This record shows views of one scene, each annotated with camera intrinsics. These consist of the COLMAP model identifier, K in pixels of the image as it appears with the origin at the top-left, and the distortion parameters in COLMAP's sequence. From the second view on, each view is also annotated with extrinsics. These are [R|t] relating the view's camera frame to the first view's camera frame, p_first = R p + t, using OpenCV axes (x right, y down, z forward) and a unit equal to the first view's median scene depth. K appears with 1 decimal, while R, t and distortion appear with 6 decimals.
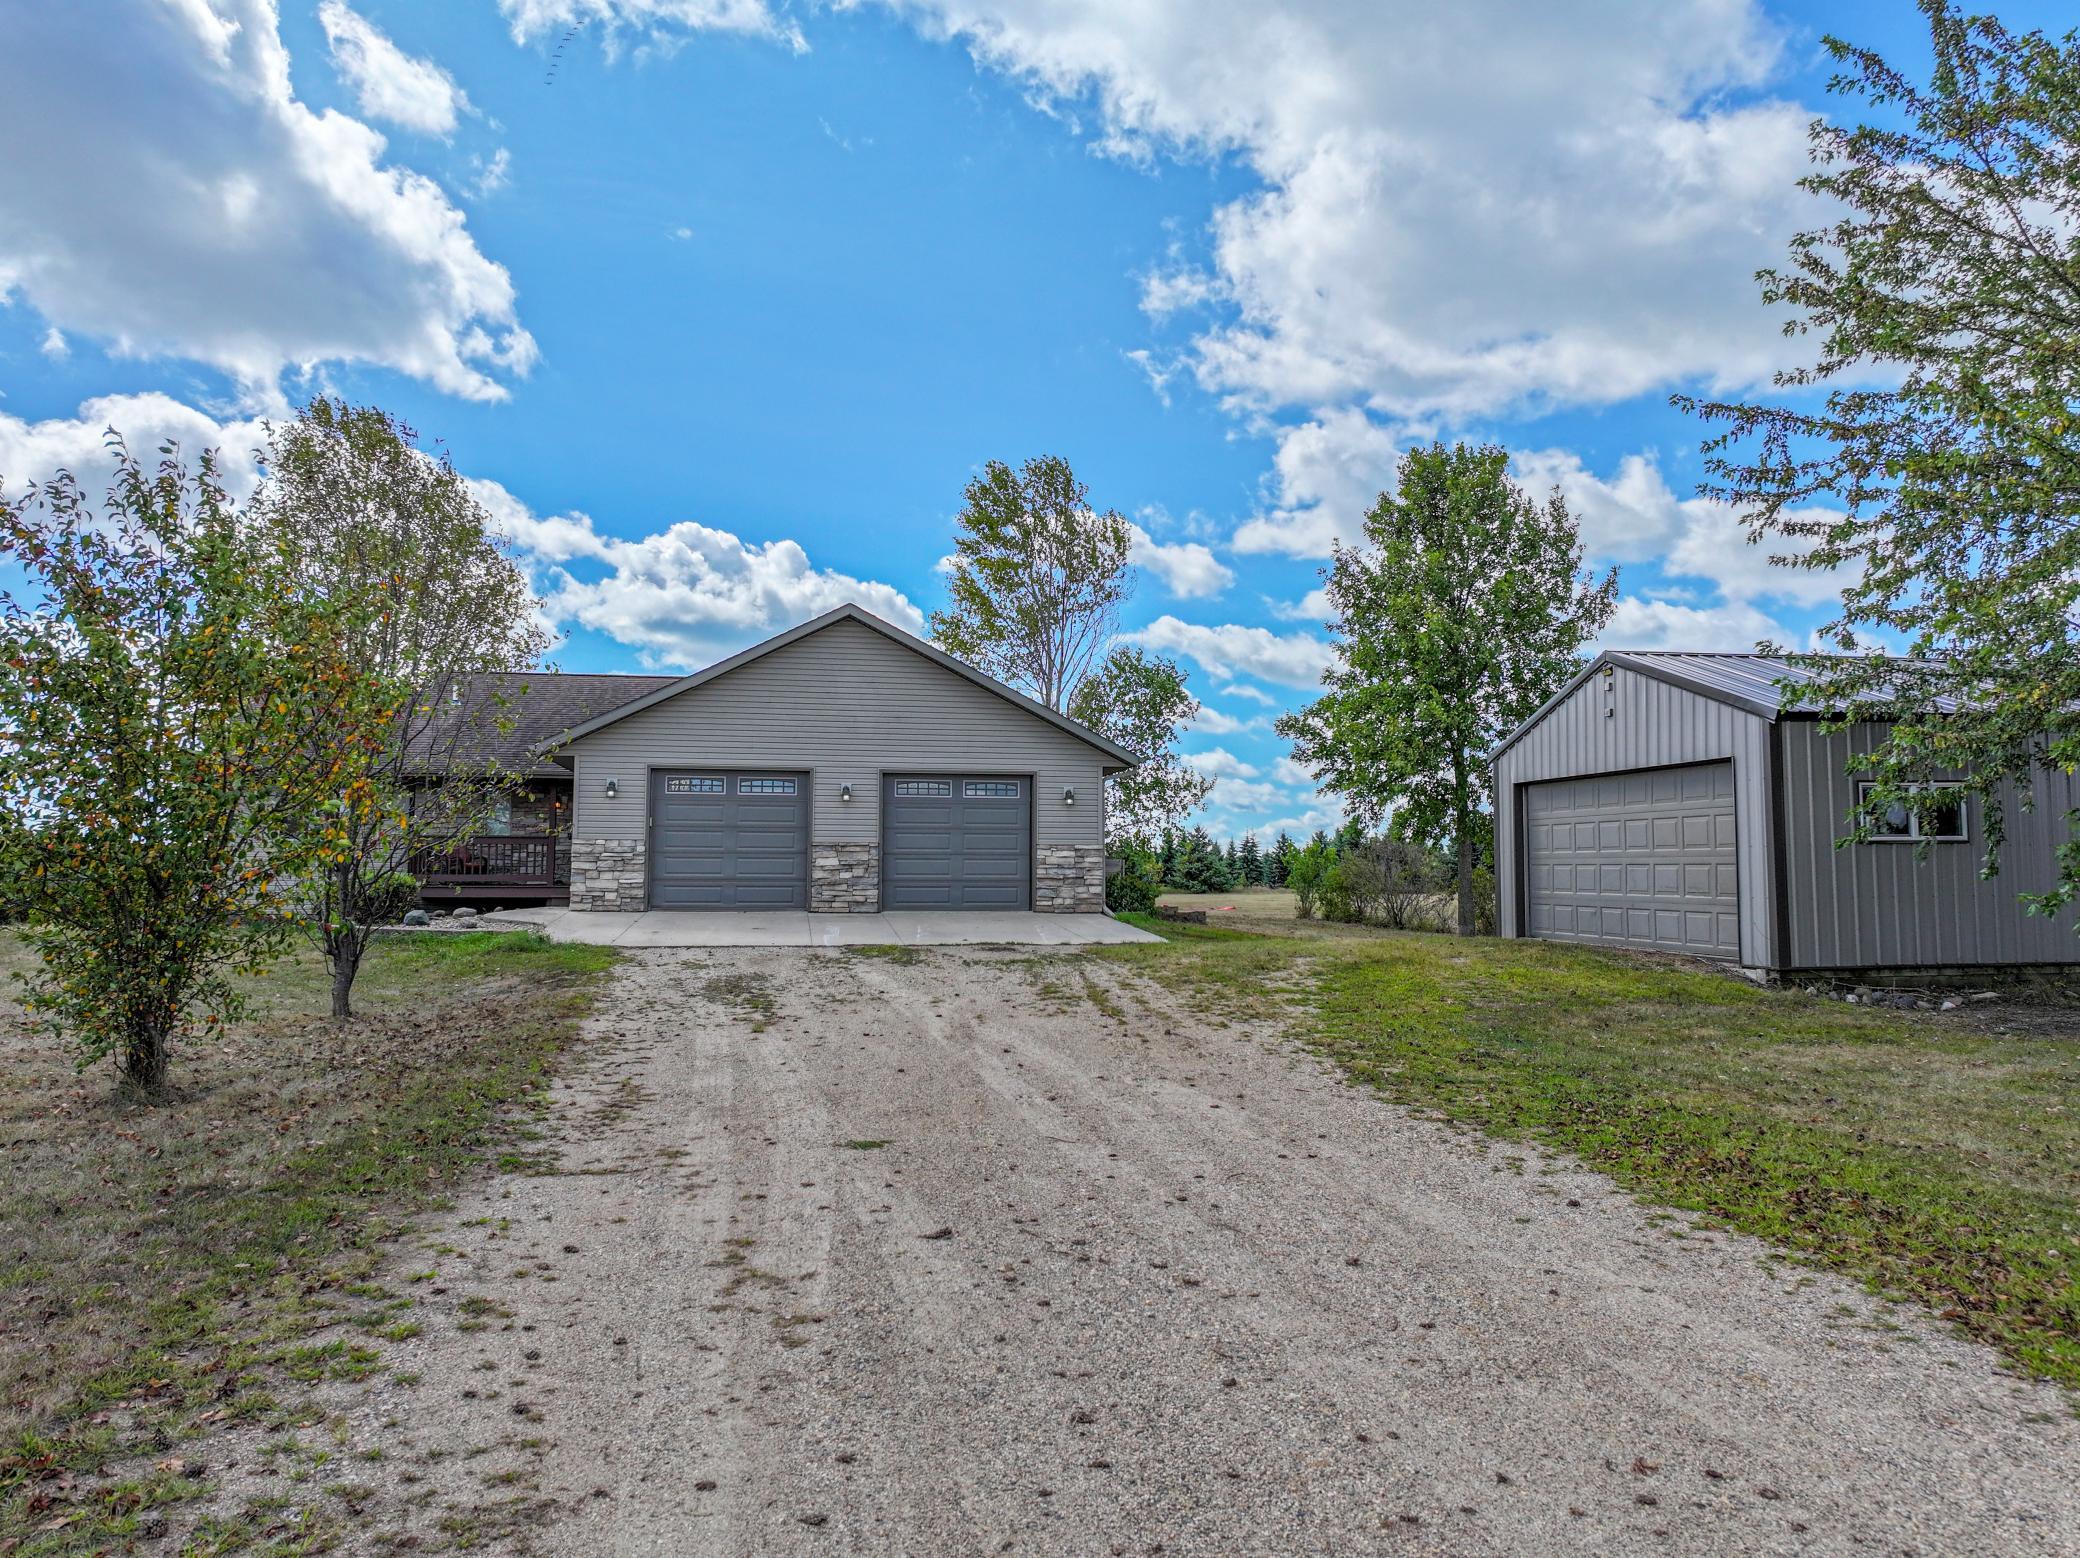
lens RADIAL K [[1466.3, 0, 1052.4], [0, 1466.3, 771.1], [0, 0, 1]] dist [0.002057, 0.000016]
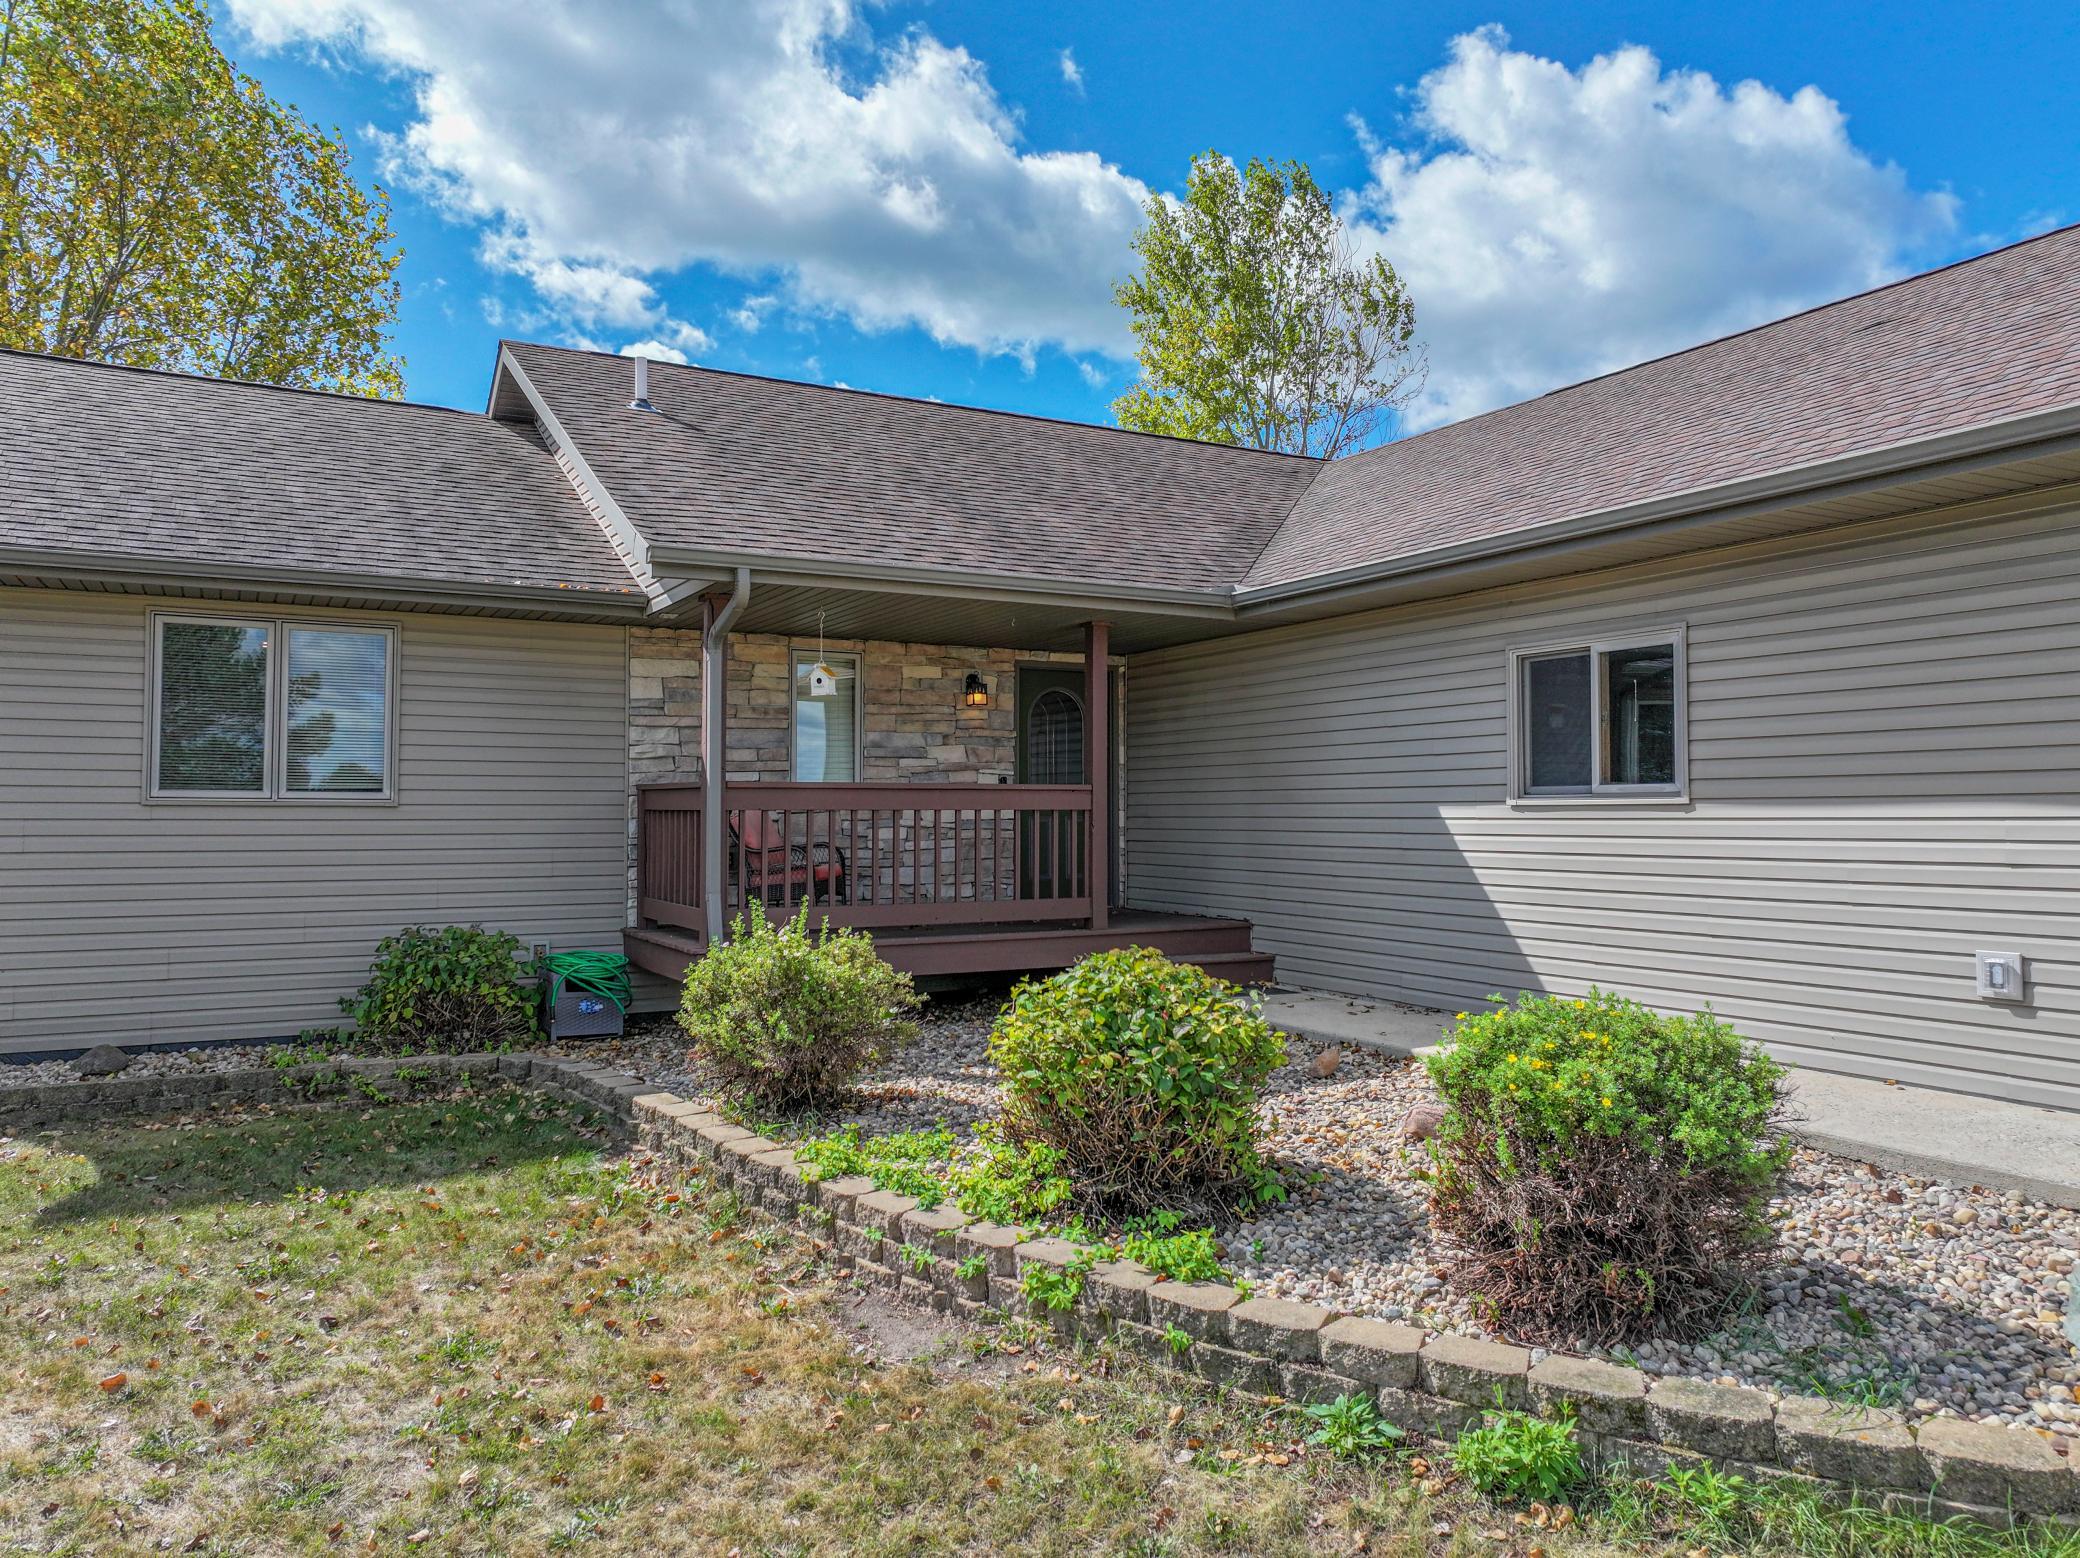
lens RADIAL K [[1466.3, 0, 1052.4], [0, 1466.3, 771.1], [0, 0, 1]] dist [0.002057, 0.000016]
pose [[0.943299, 0.003804, 0.331923, -0.542393], [-0.021145, 0.998592, 0.048647, 0.028697], [-0.331270, -0.052907, 0.942051, 0.789842]]
